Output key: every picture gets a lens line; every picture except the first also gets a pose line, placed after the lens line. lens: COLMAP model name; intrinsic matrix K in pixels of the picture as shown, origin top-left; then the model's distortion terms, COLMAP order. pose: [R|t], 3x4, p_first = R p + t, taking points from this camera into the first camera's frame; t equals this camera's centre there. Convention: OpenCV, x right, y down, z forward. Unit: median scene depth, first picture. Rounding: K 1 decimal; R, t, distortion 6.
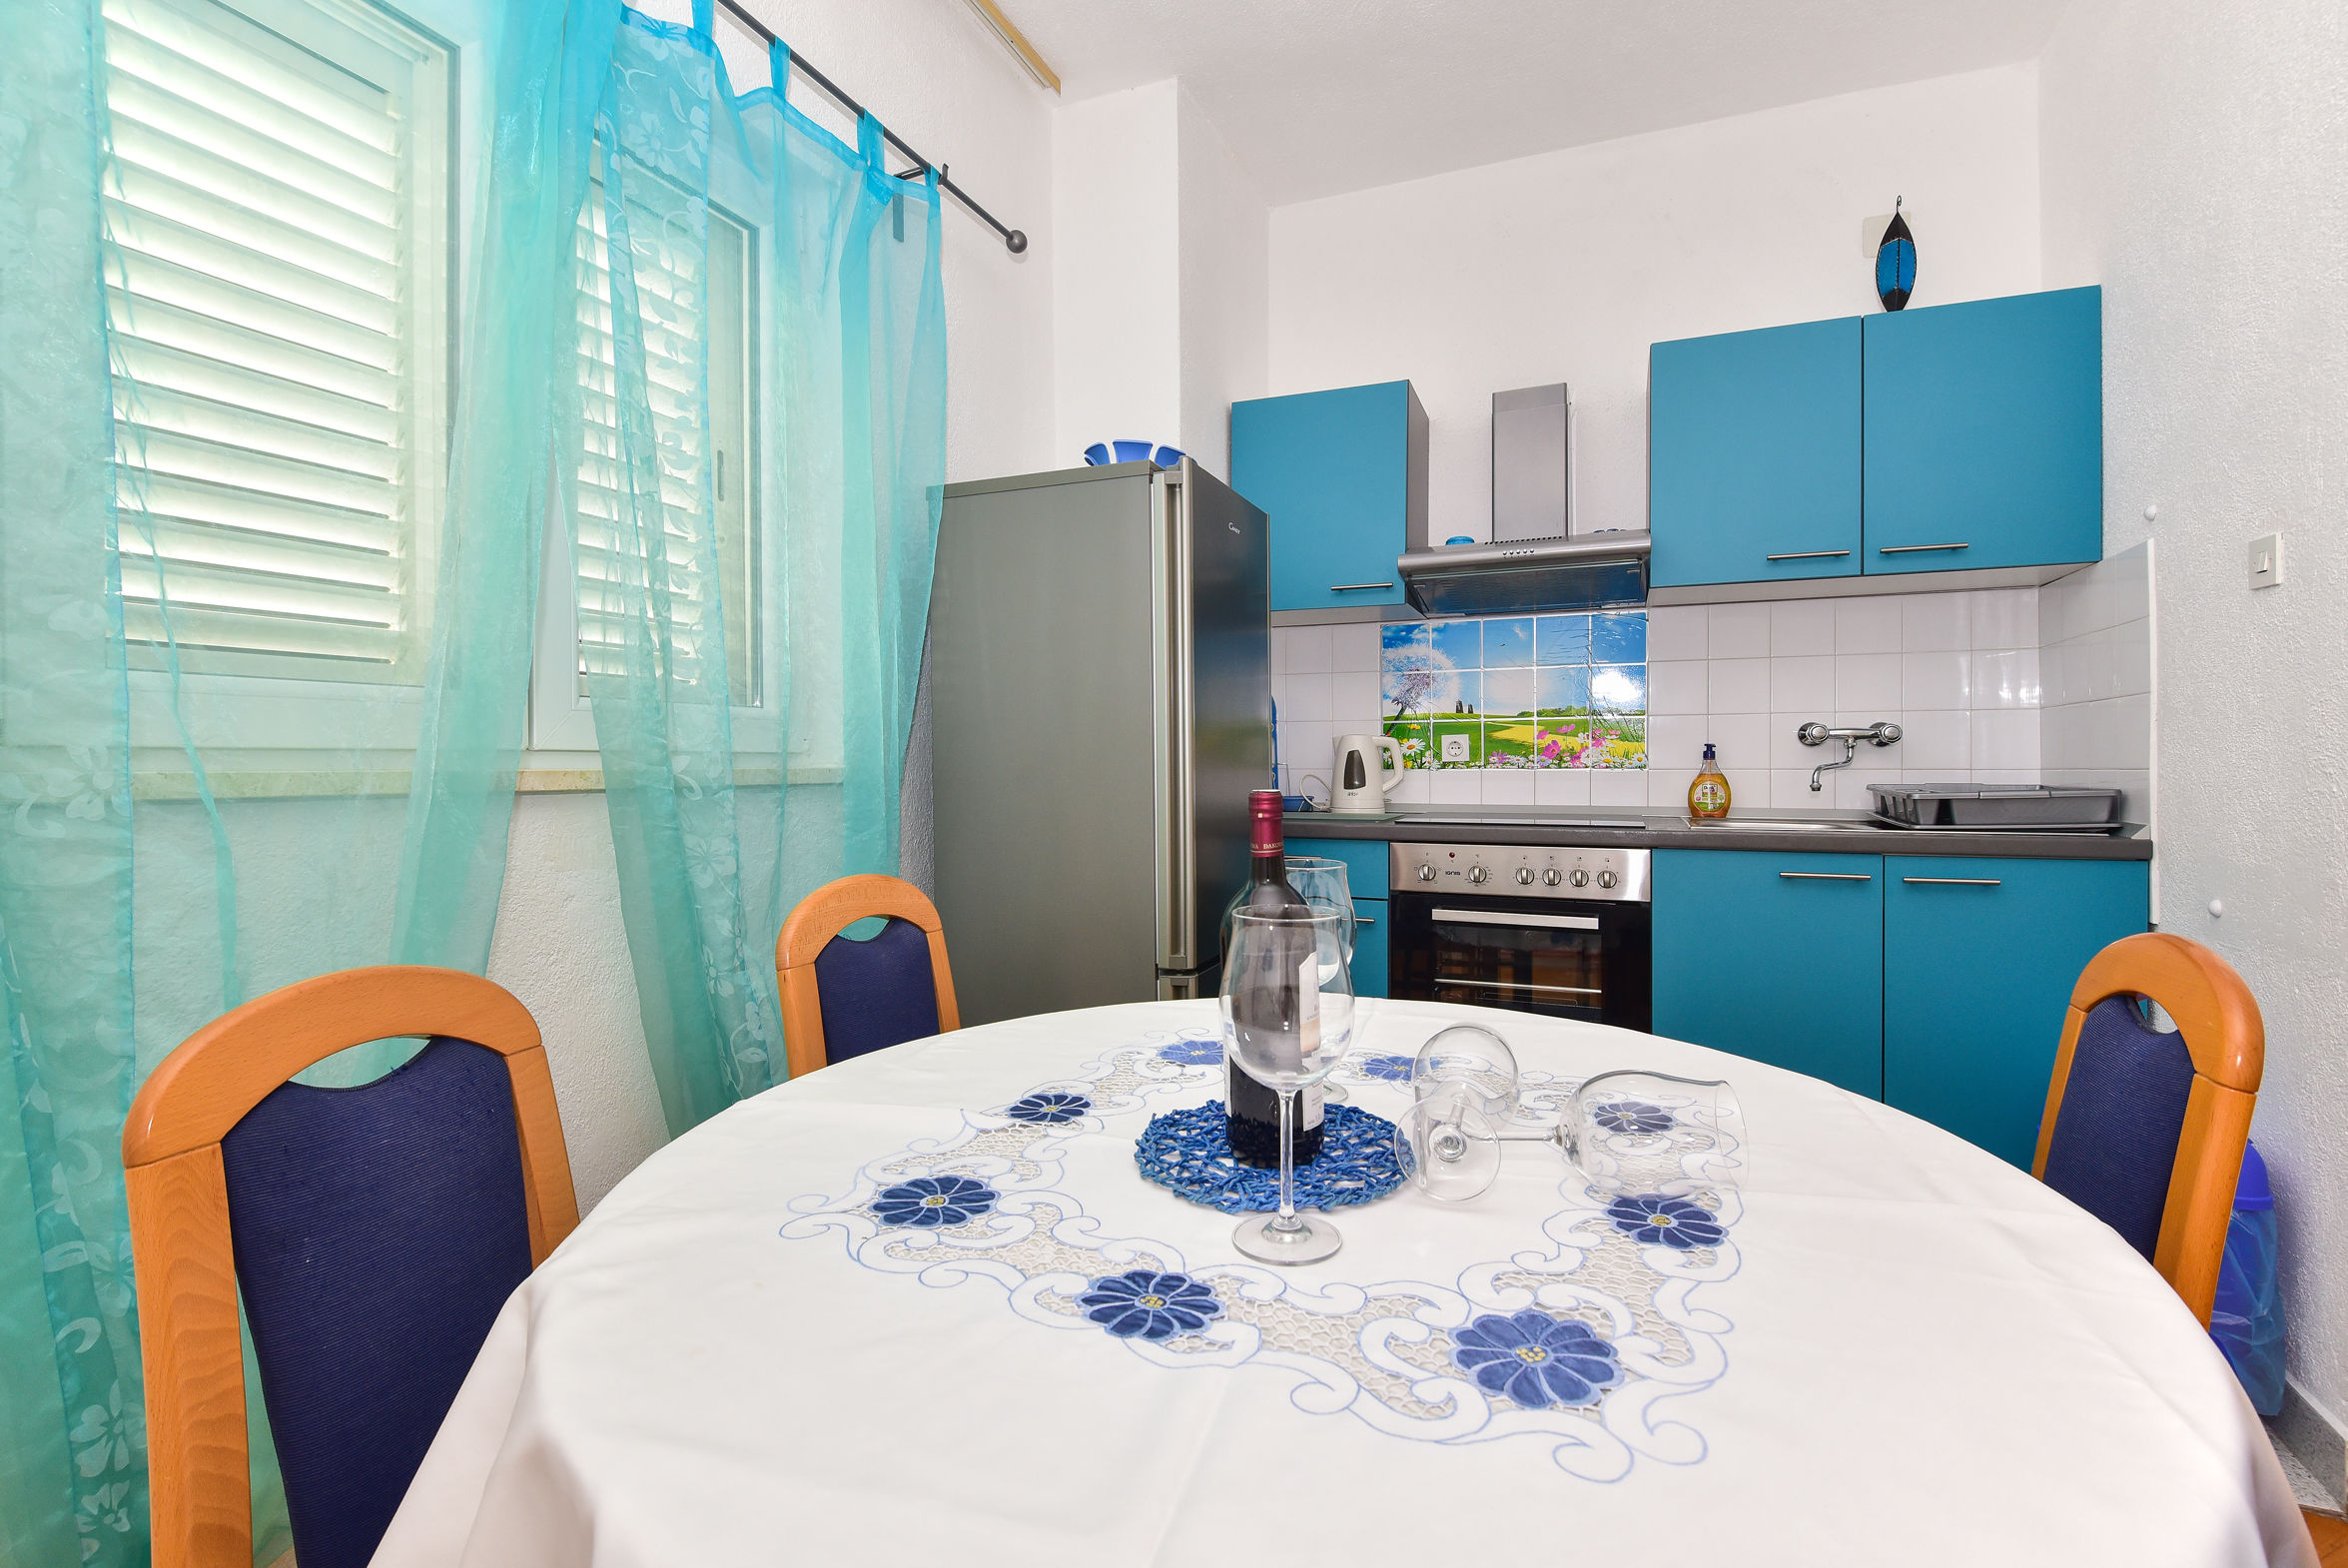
lens RADIAL K [[1036.6, 0, 1181.3], [0, 1036.6, 786.8], [0, 0, 1]] dist [0.003526, -0.009259]
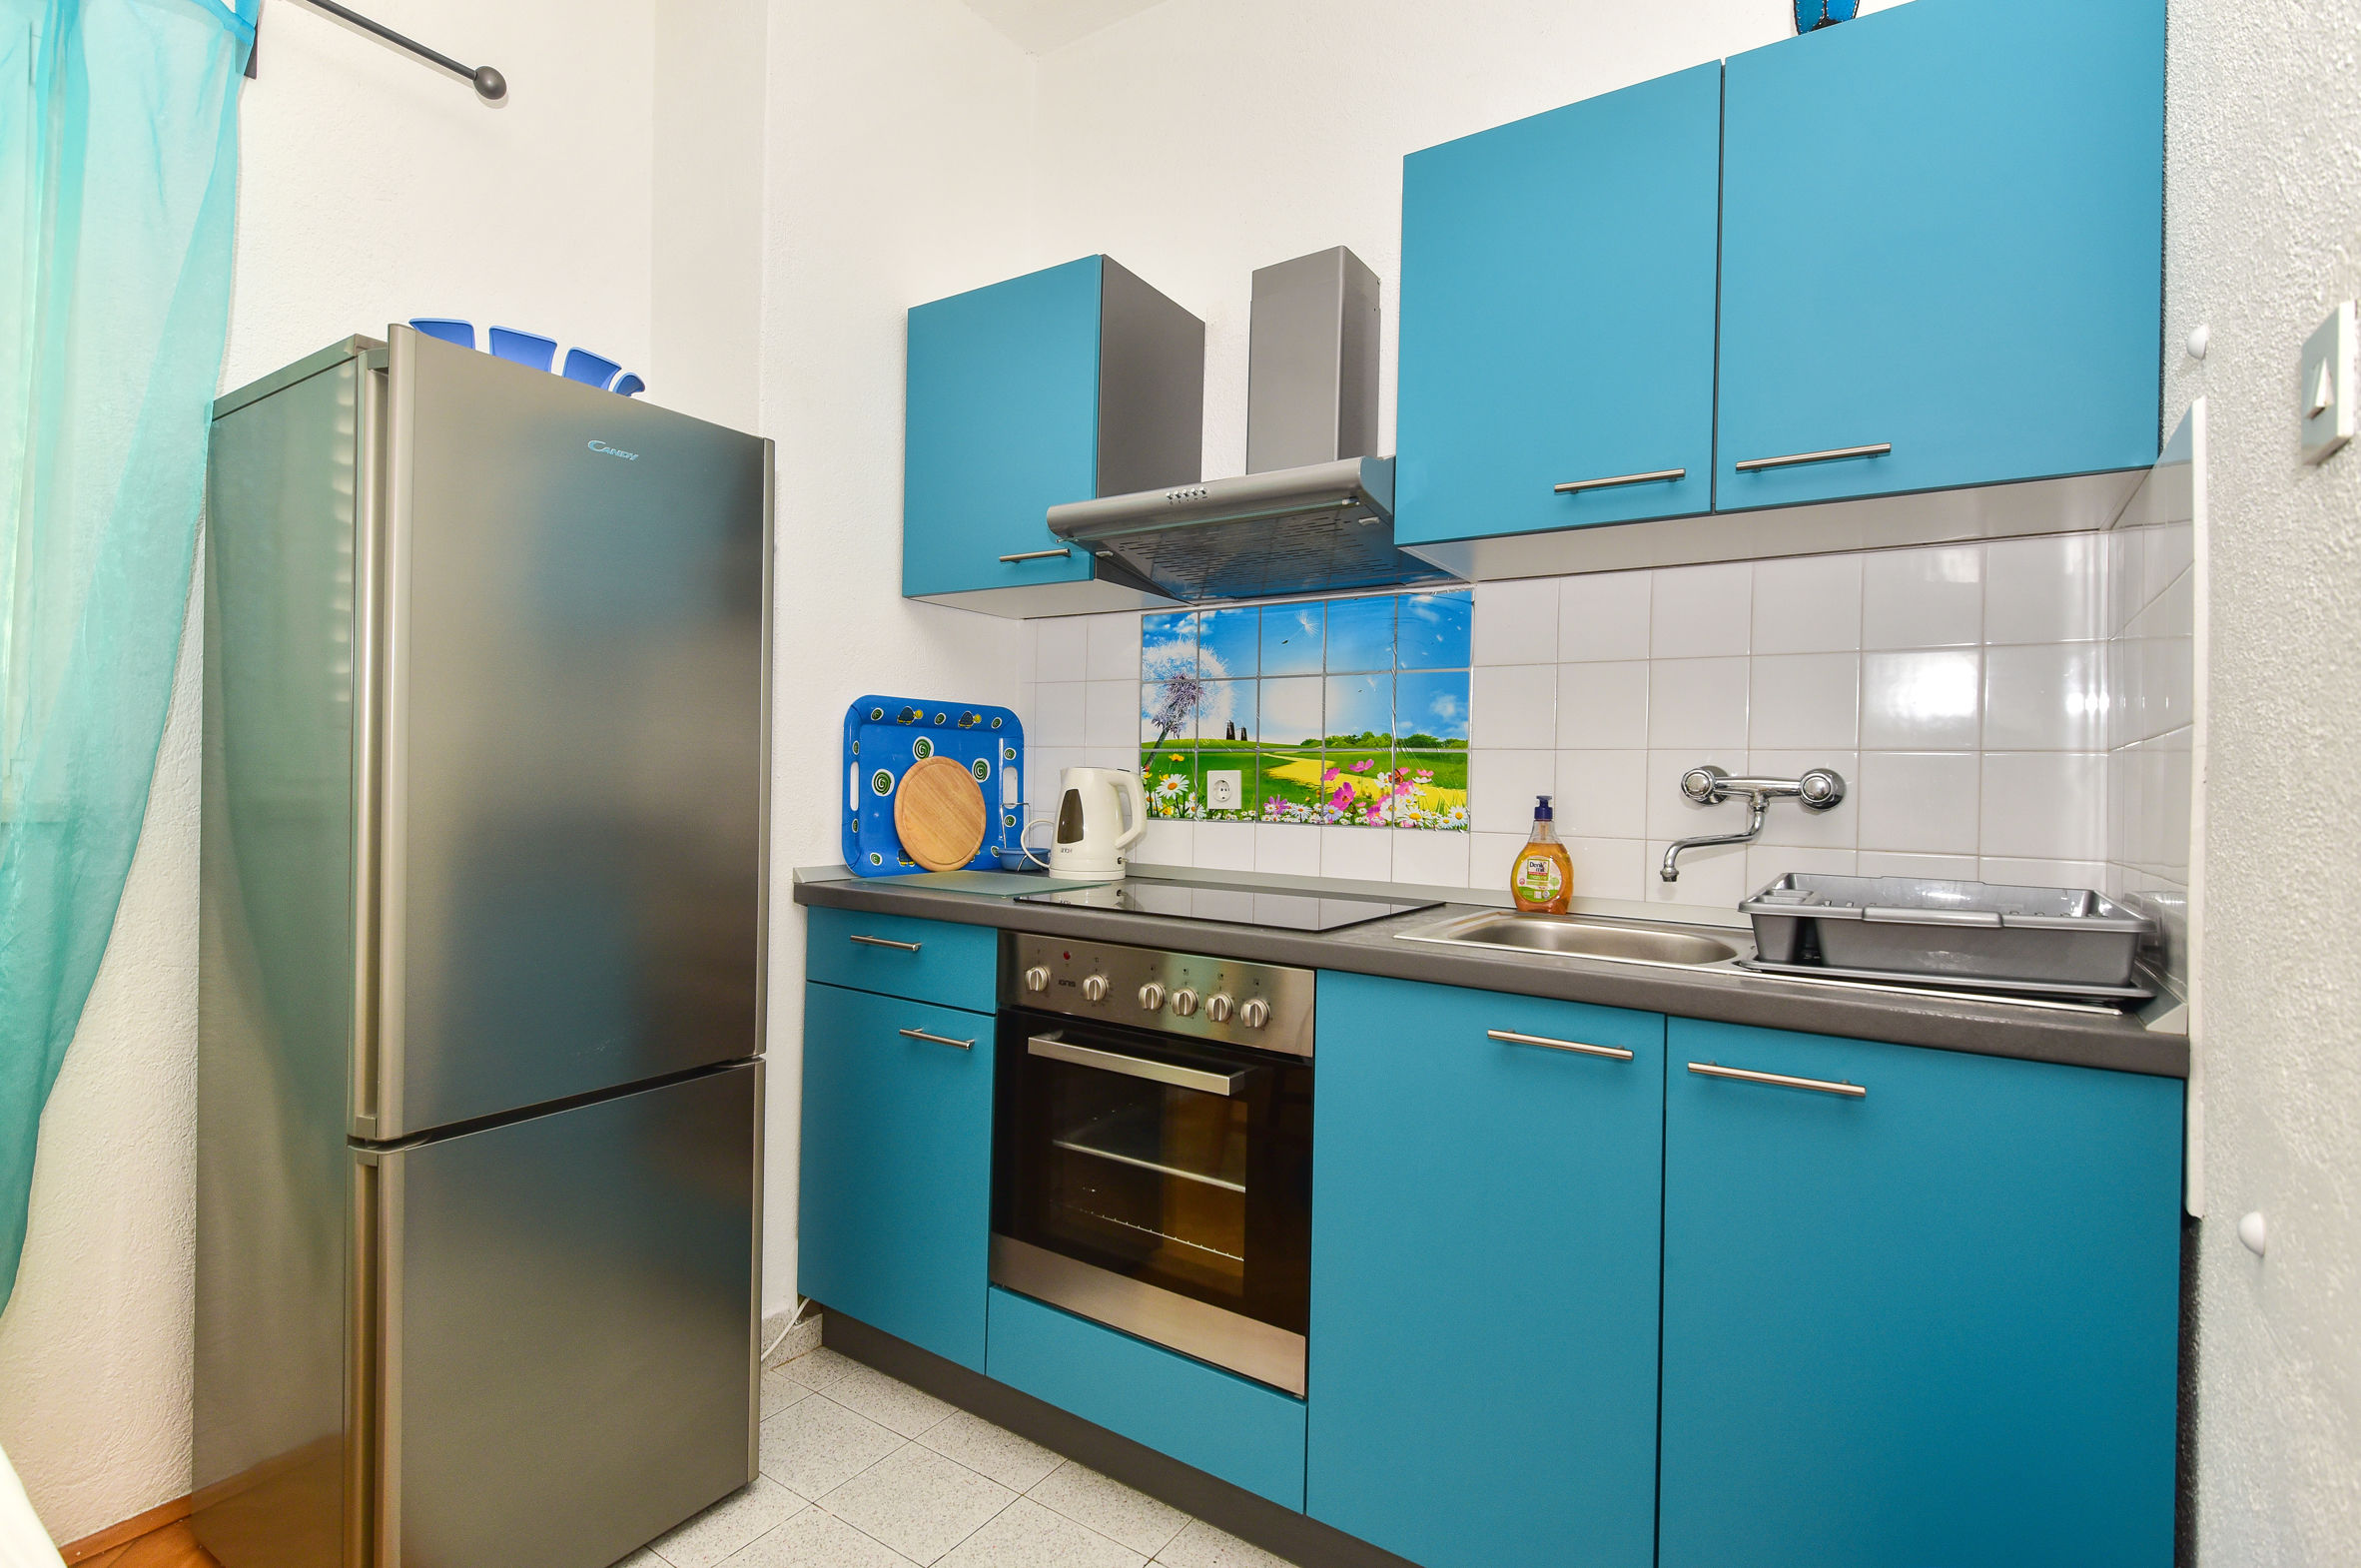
lens RADIAL K [[1087.4, 0, 1185.4], [0, 1087.4, 794.7], [0, 0, 1]] dist [0.021827, -0.018134]
pose [[0.981035, 0.028903, -0.191664, 0.455930], [-0.031333, 0.999462, -0.009658, -0.031412], [0.191282, 0.015480, 0.981413, 0.330872]]
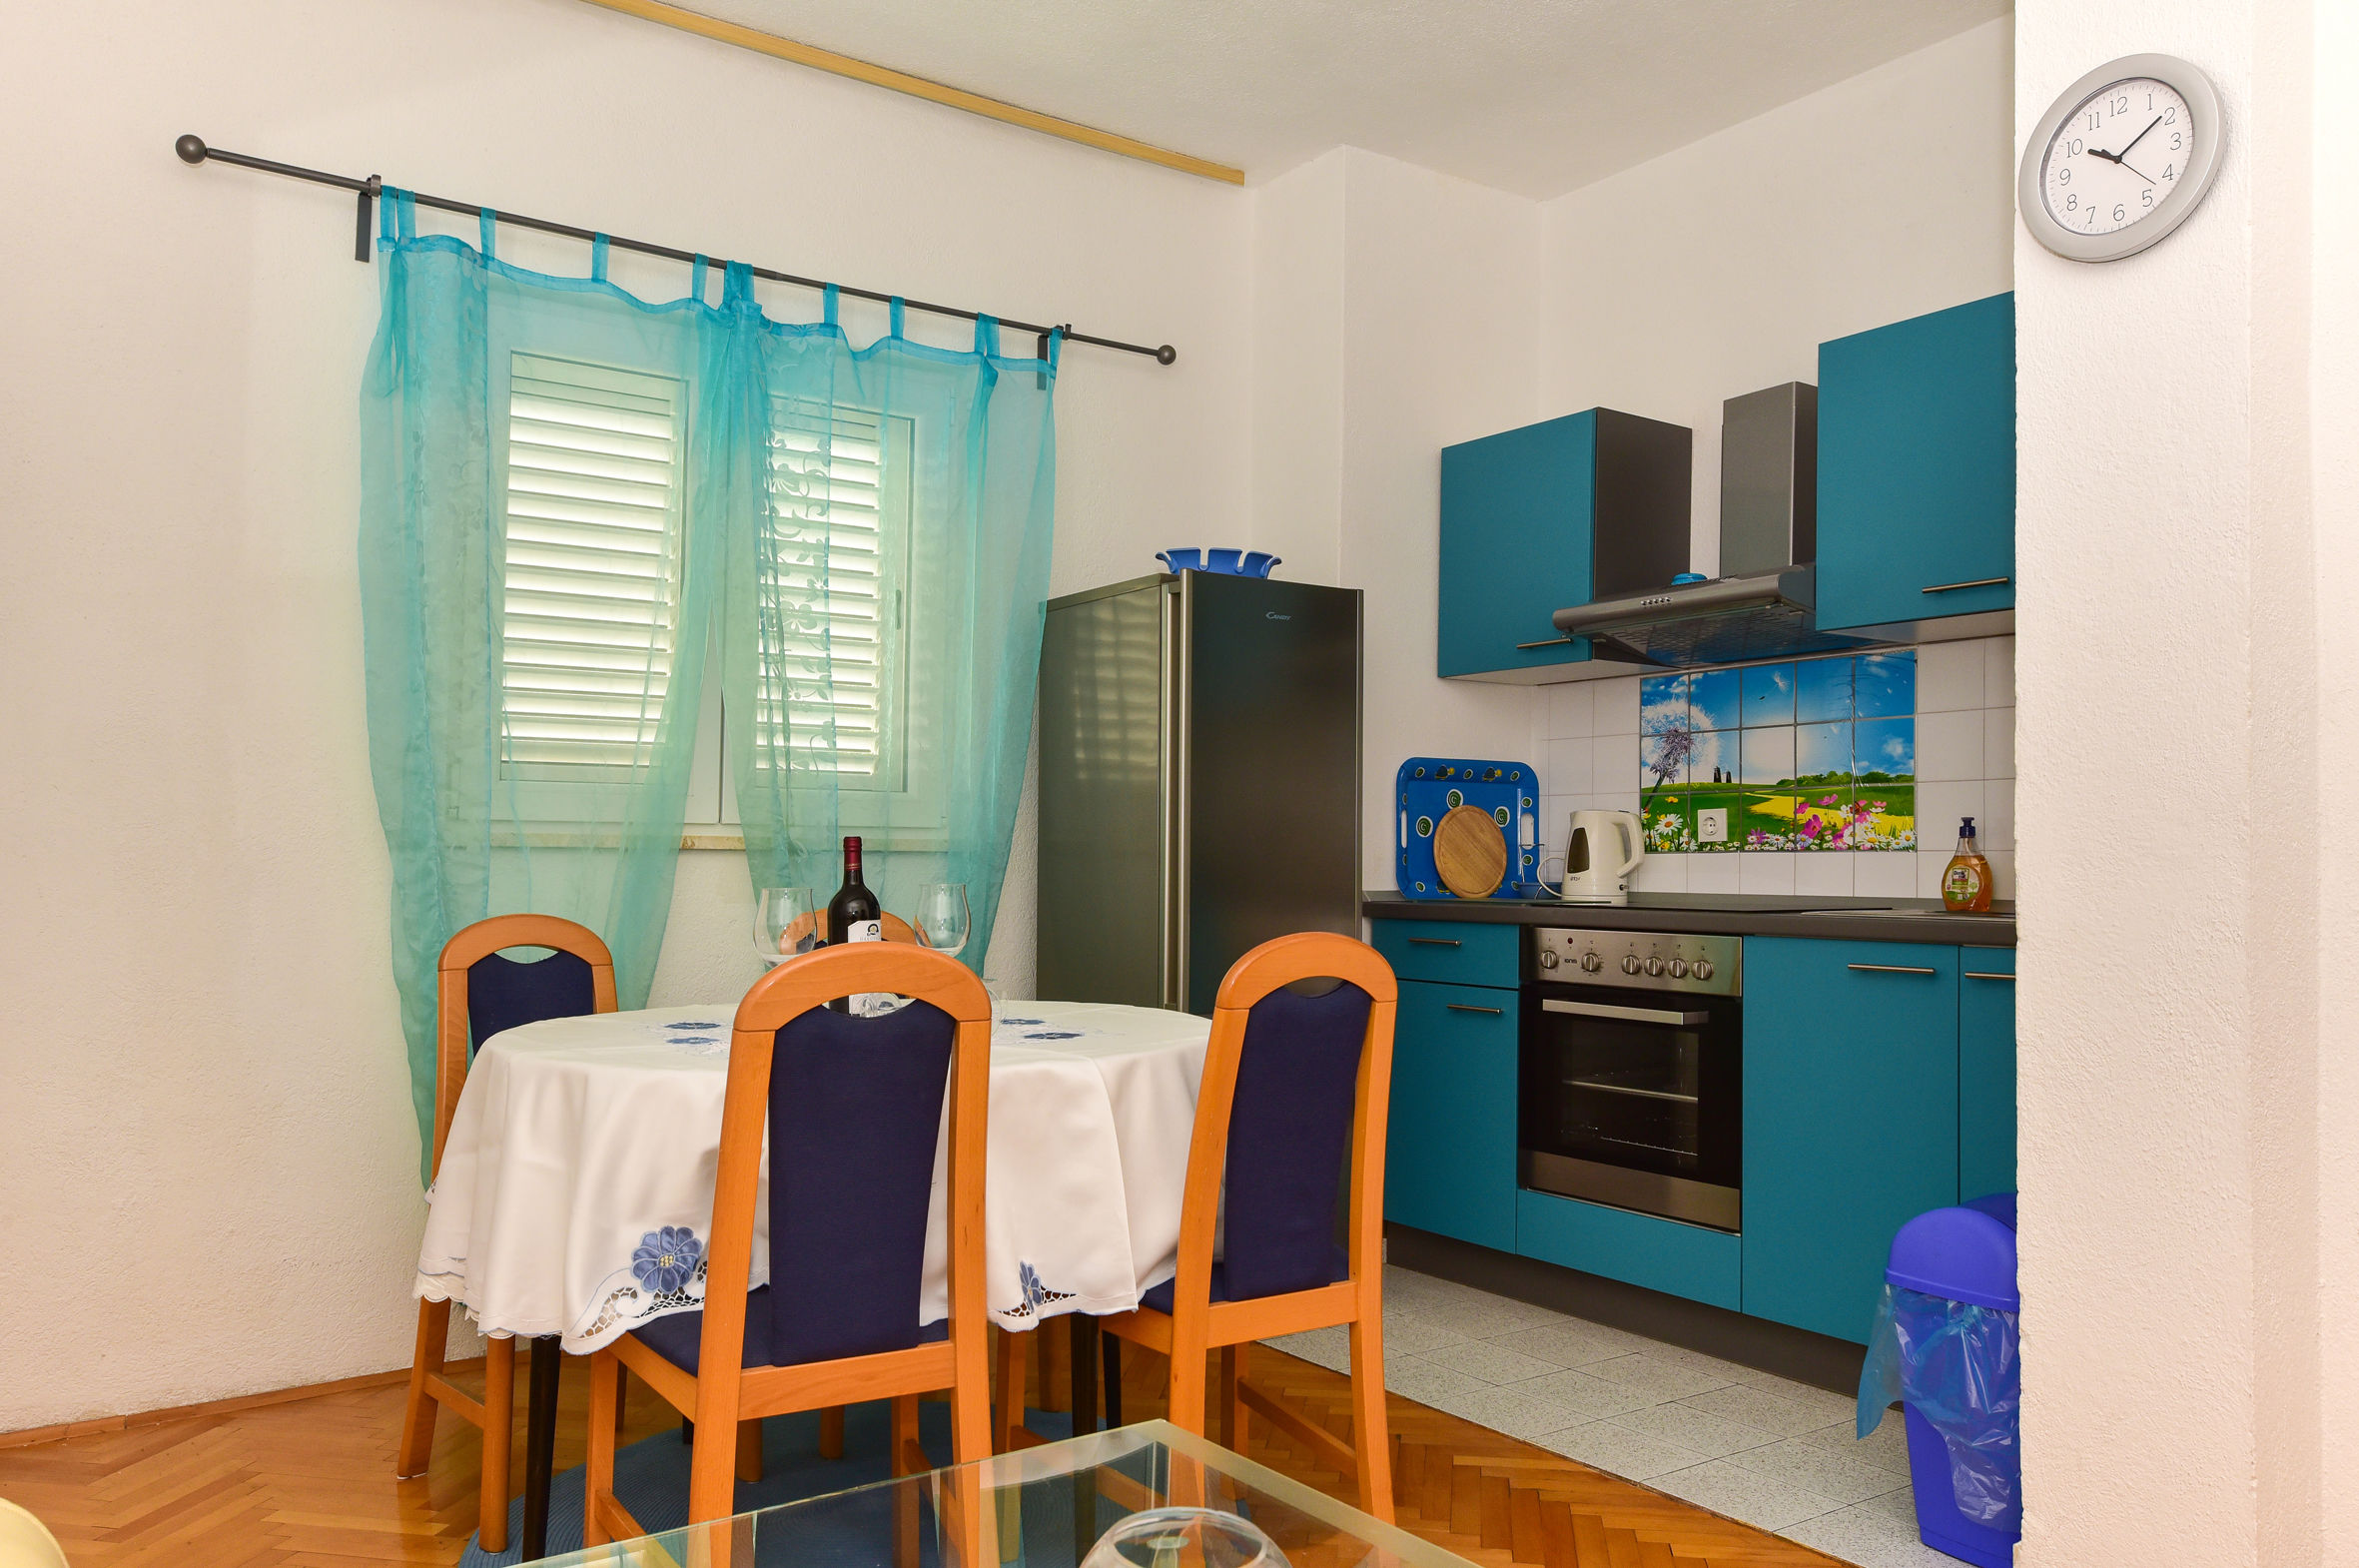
lens RADIAL K [[1697.8, 0, 1164.9], [0, 1697.8, 868.5], [0, 0, 1]] dist [0.058267, -0.000604]
pose [[0.845230, 0.011131, -0.534287, 0.745629], [-0.021866, 0.999666, -0.013765, 0.029868], [0.533955, 0.023317, 0.845191, -0.447770]]
